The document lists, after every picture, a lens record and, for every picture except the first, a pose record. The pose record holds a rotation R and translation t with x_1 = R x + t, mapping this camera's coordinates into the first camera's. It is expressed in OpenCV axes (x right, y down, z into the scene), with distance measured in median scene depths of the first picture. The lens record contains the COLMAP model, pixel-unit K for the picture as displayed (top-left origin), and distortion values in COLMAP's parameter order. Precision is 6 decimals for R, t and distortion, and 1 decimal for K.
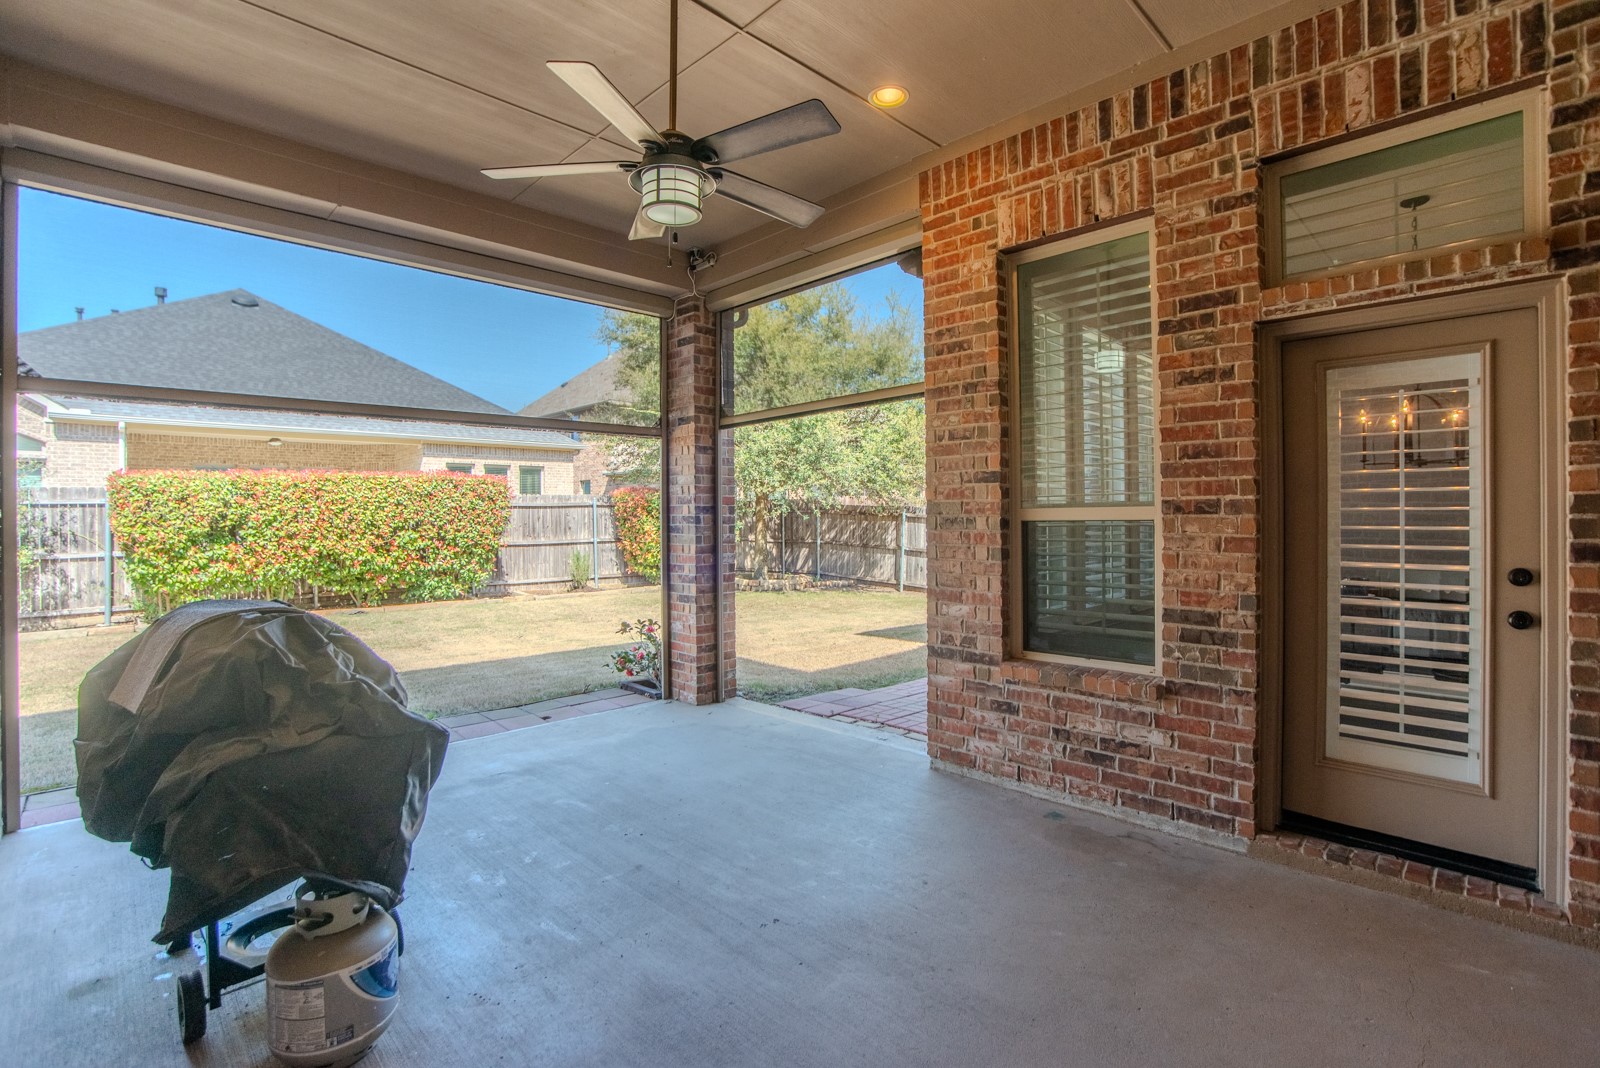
lens RADIAL K [[745.5, 0, 804.0], [0, 745.5, 520.2], [0, 0, 1]] dist [0.002878, 0.001103]
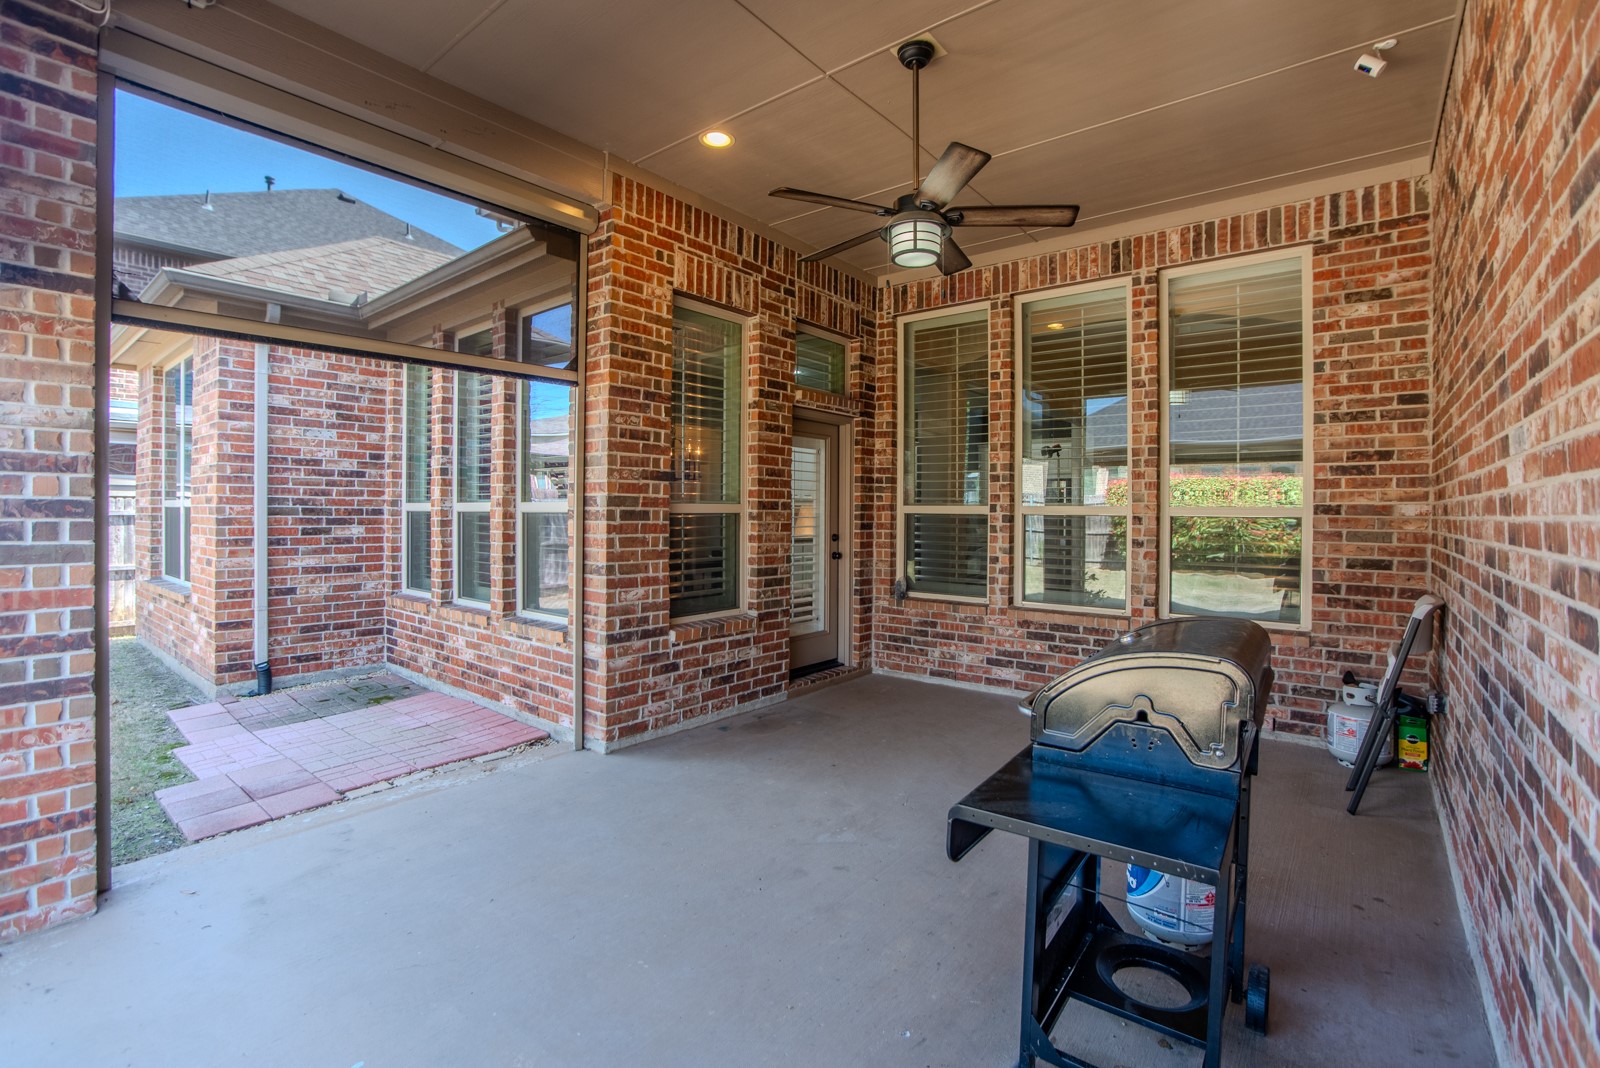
lens RADIAL K [[745.5, 0, 804.0], [0, 745.5, 520.2], [0, 0, 1]] dist [0.002878, 0.001103]
pose [[-0.090864, -0.006033, 0.995845, -1.042078], [-0.003725, 0.999977, 0.005718, 0.004404], [-0.995856, -0.003190, -0.090884, 0.977916]]
